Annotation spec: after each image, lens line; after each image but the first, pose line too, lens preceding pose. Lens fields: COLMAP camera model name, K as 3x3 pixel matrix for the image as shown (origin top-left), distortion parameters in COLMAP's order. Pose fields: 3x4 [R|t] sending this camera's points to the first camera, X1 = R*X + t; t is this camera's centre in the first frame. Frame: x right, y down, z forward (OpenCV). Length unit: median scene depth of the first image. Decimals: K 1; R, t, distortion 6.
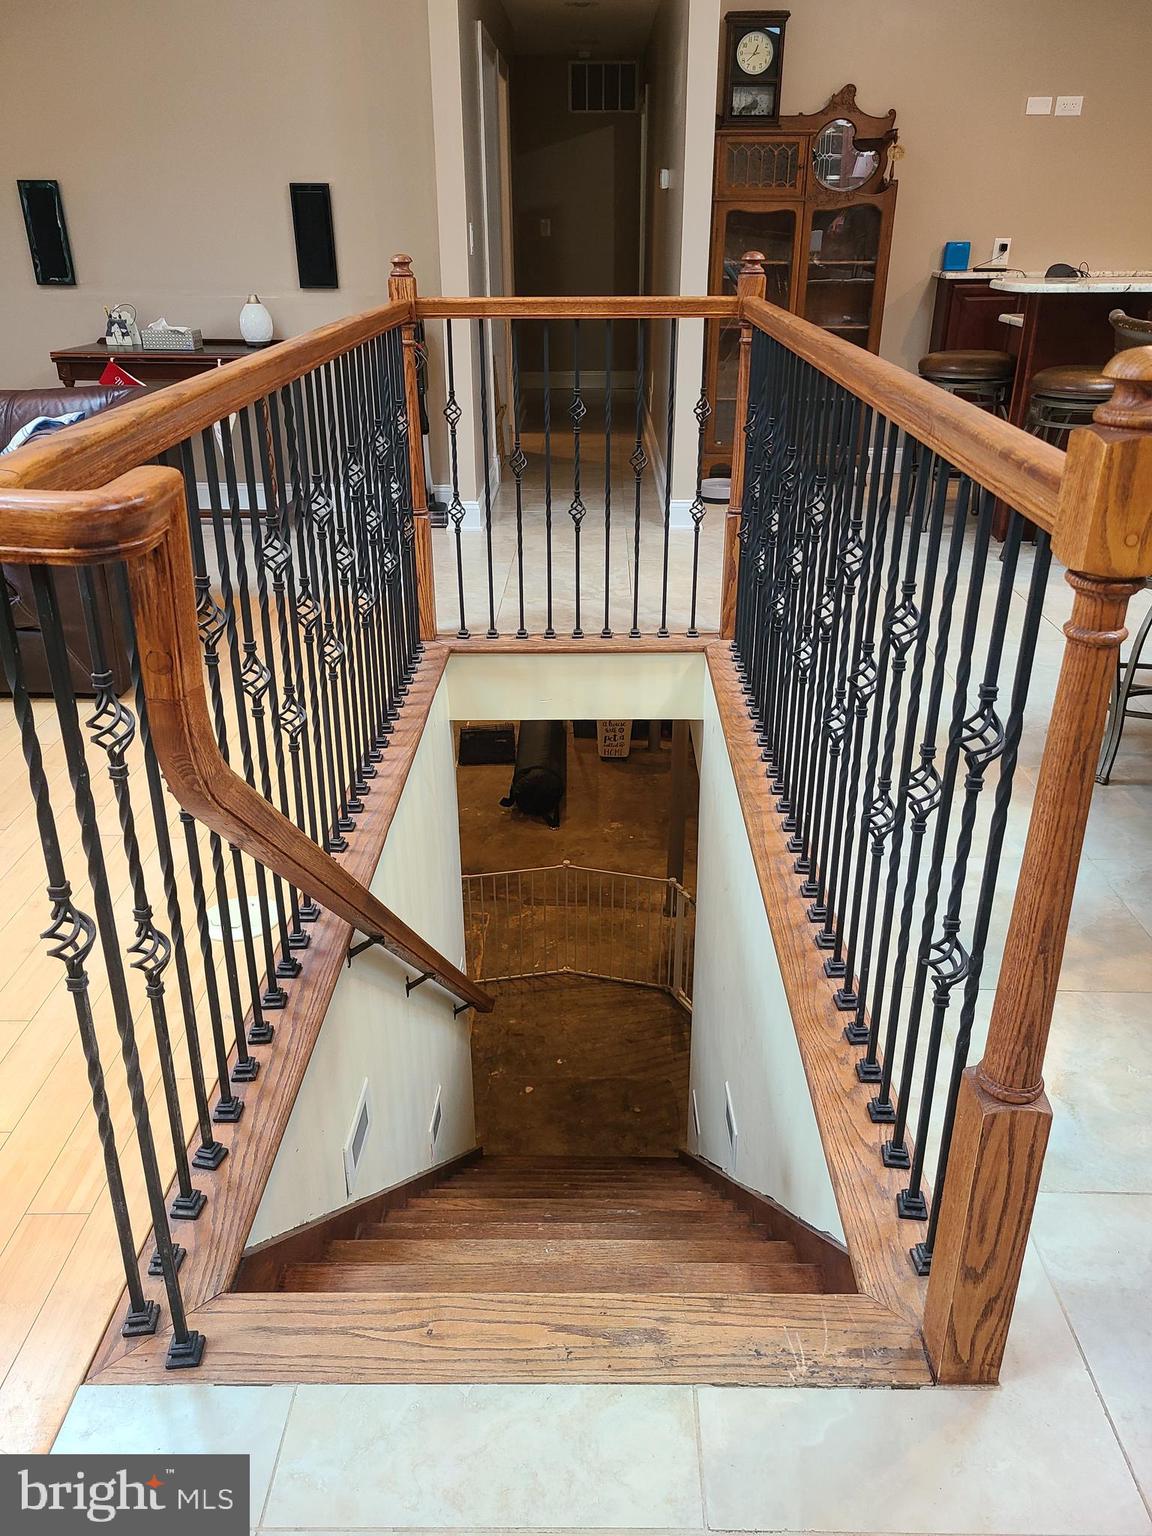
lens RADIAL K [[1149.2, 0, 582.8], [0, 1149.2, 762.5], [0, 0, 1]] dist [0.057215, -0.039861]
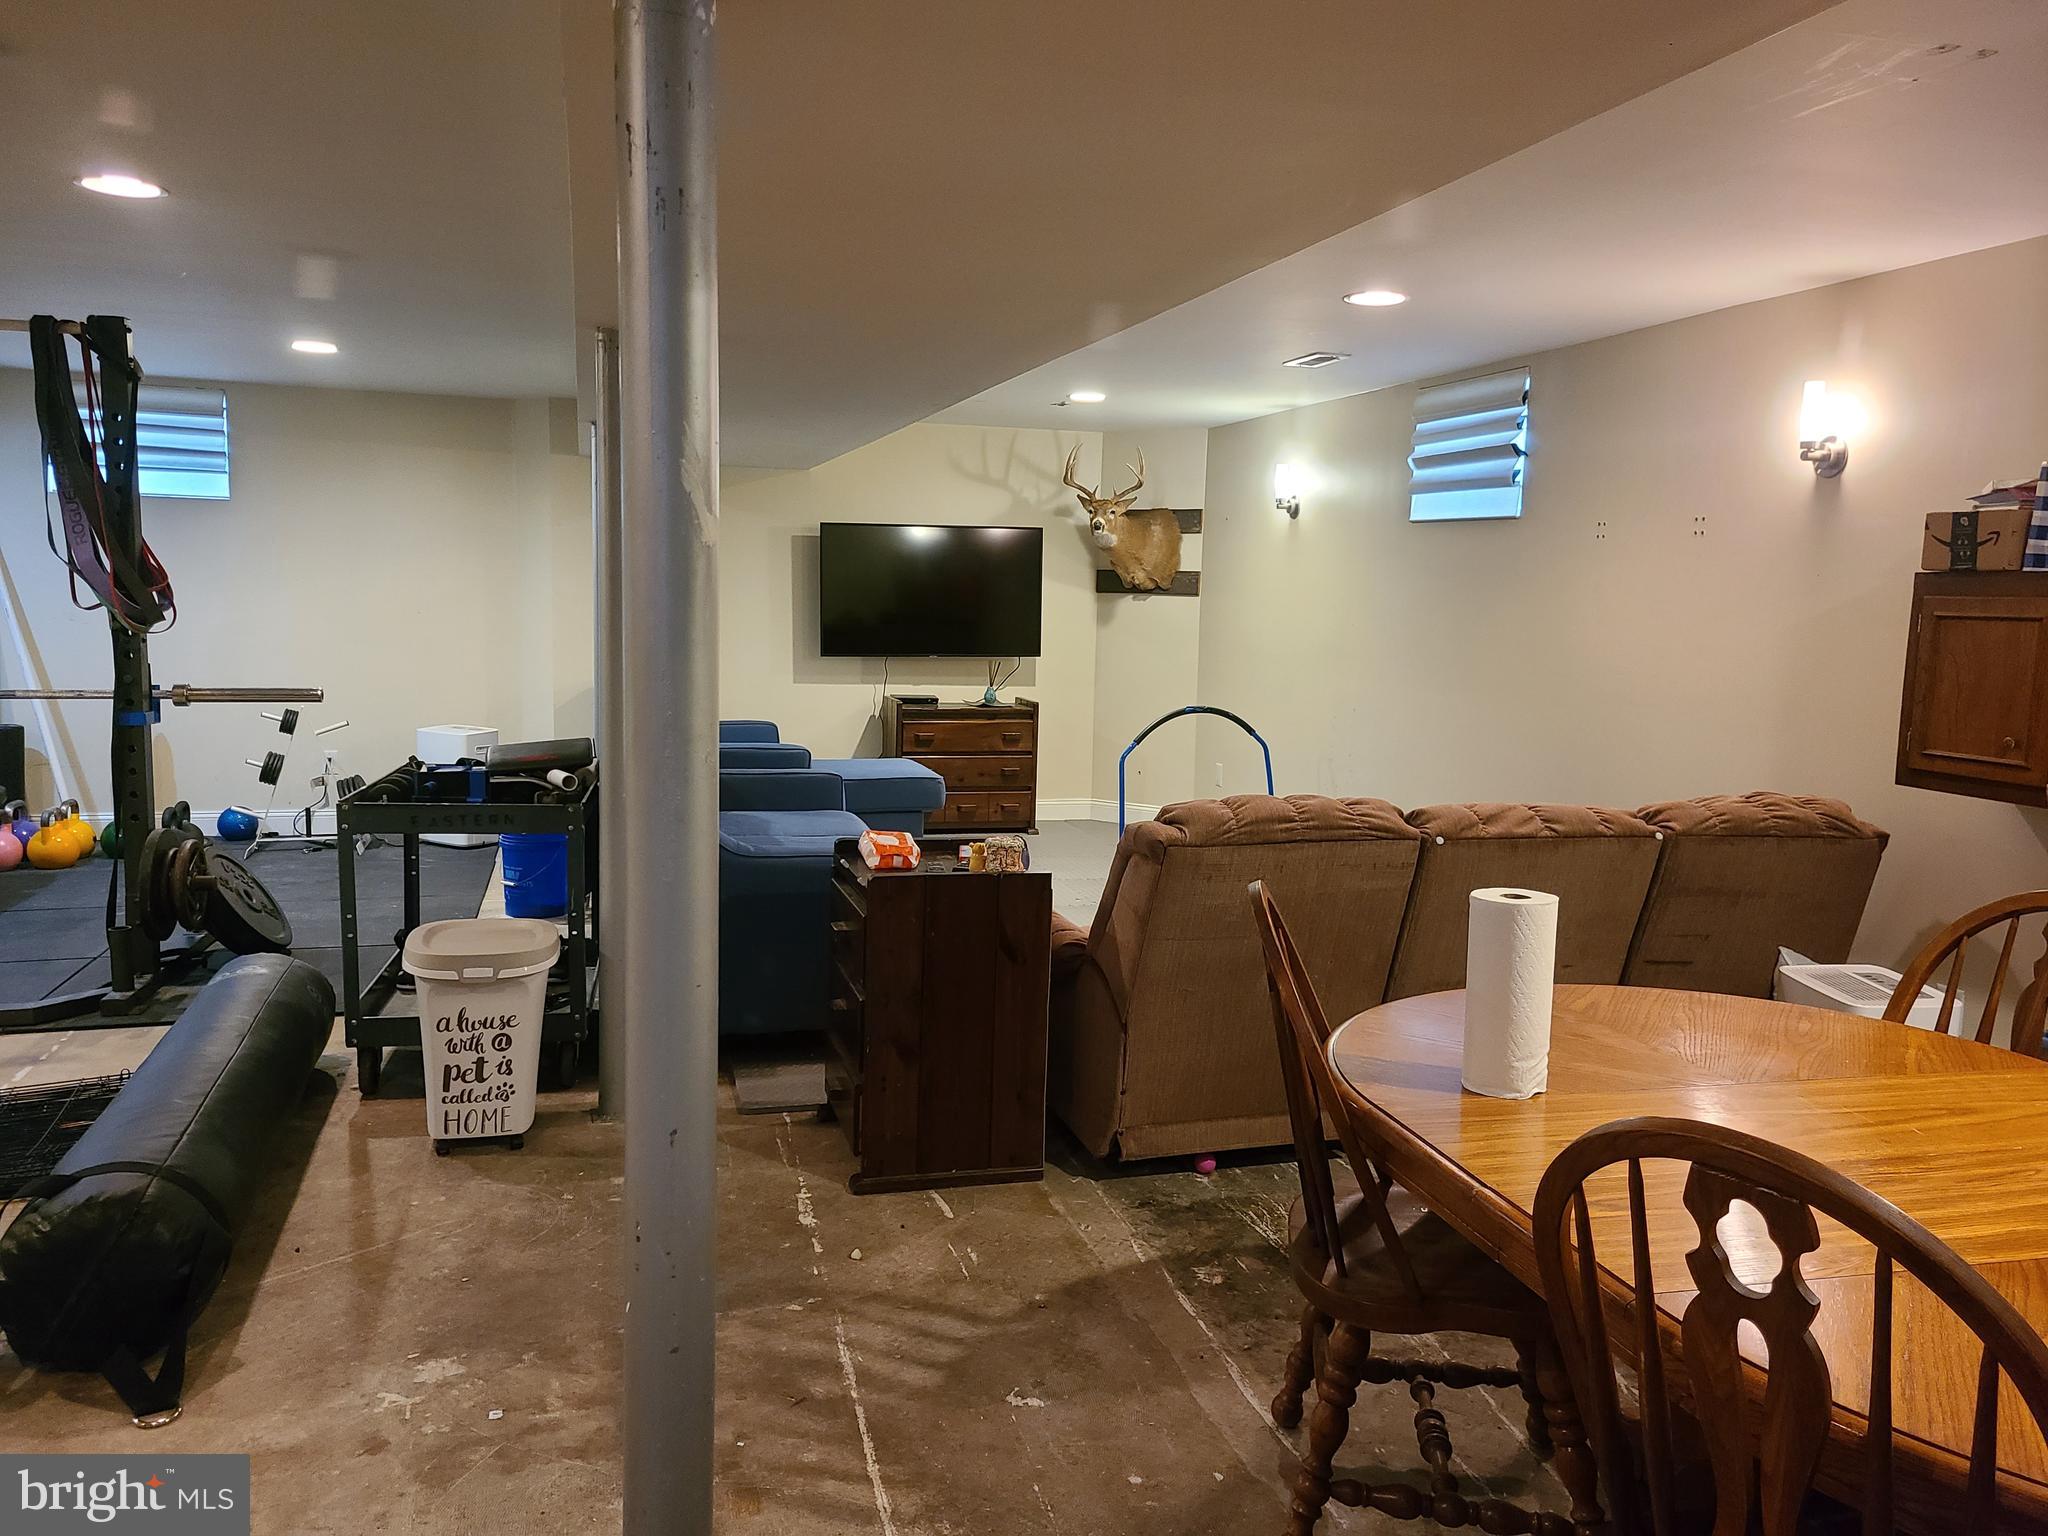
lens RADIAL K [[1532.3, 0, 1024.2], [0, 1532.3, 764.9], [0, 0, 1]] dist [0.057215, -0.039861]
pose [[0.958467, -0.013933, 0.284861, 0.053797], [0.101651, 0.949900, -0.295561, 0.039891], [-0.266472, 0.312242, 0.911865, 0.587114]]
